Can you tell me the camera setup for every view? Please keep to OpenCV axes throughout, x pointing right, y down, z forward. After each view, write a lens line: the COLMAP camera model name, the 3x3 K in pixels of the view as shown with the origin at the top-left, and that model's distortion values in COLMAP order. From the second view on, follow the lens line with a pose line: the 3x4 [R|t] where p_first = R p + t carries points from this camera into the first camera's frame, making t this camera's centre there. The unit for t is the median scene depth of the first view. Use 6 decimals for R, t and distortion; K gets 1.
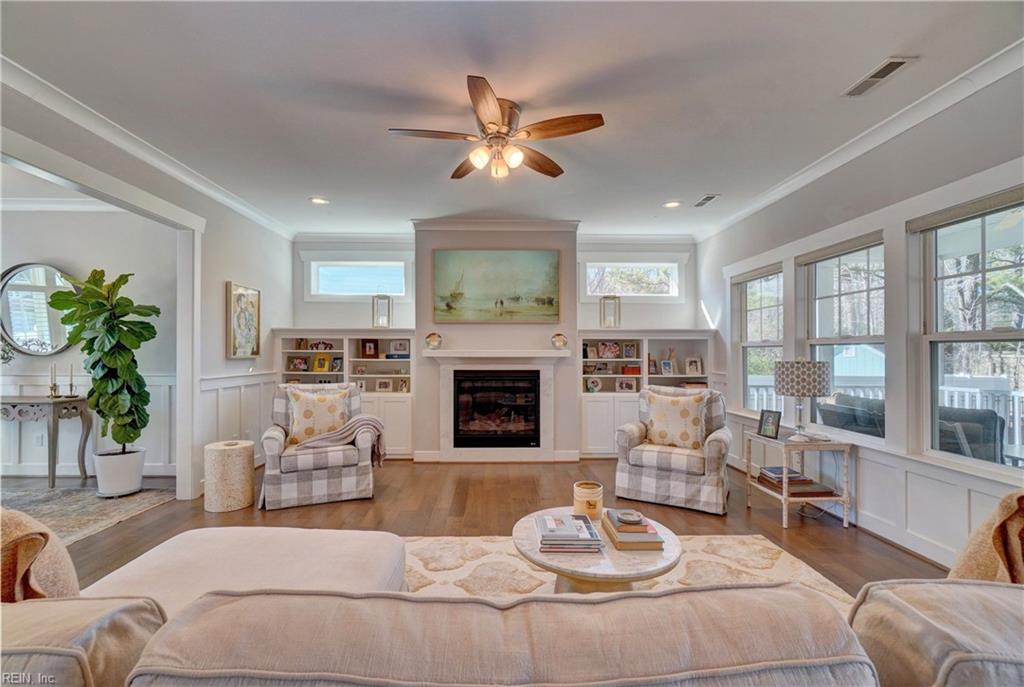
lens RADIAL K [[446.4, 0, 506.6], [0, 446.4, 353.7], [0, 0, 1]] dist [-0.003826, 0.001142]
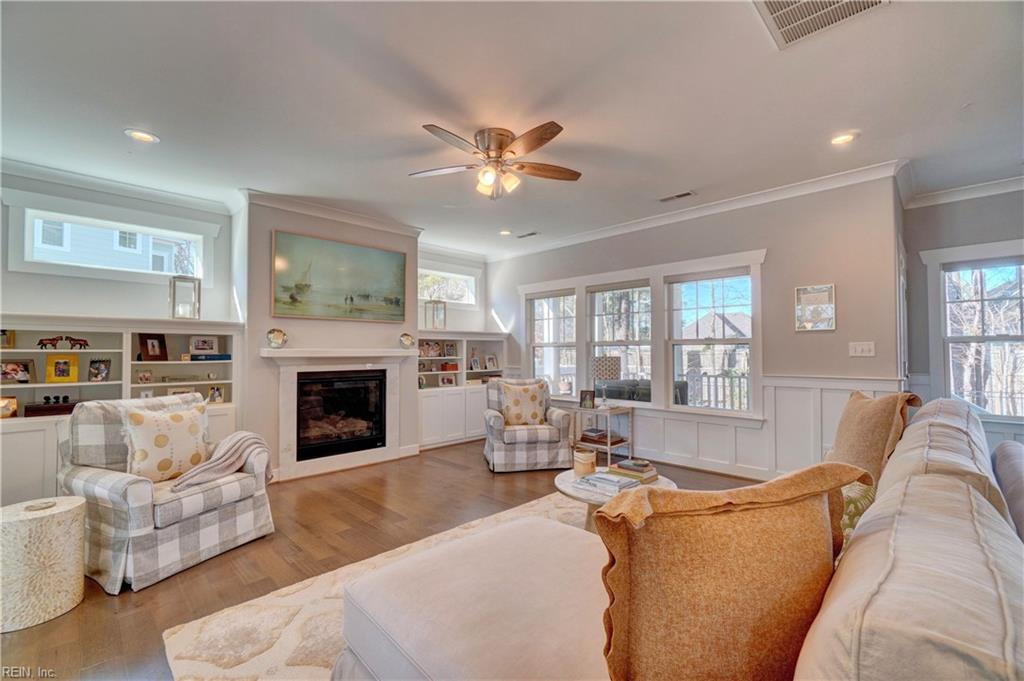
lens RADIAL K [[436.3, 0, 507.5], [0, 436.3, 342.7], [0, 0, 1]] dist [-0.003559, 0.001467]
pose [[0.725507, 0.010154, 0.688140, -0.407913], [0.005210, 0.999781, -0.020245, -0.001391], [-0.688196, 0.018273, 0.725295, 0.100176]]
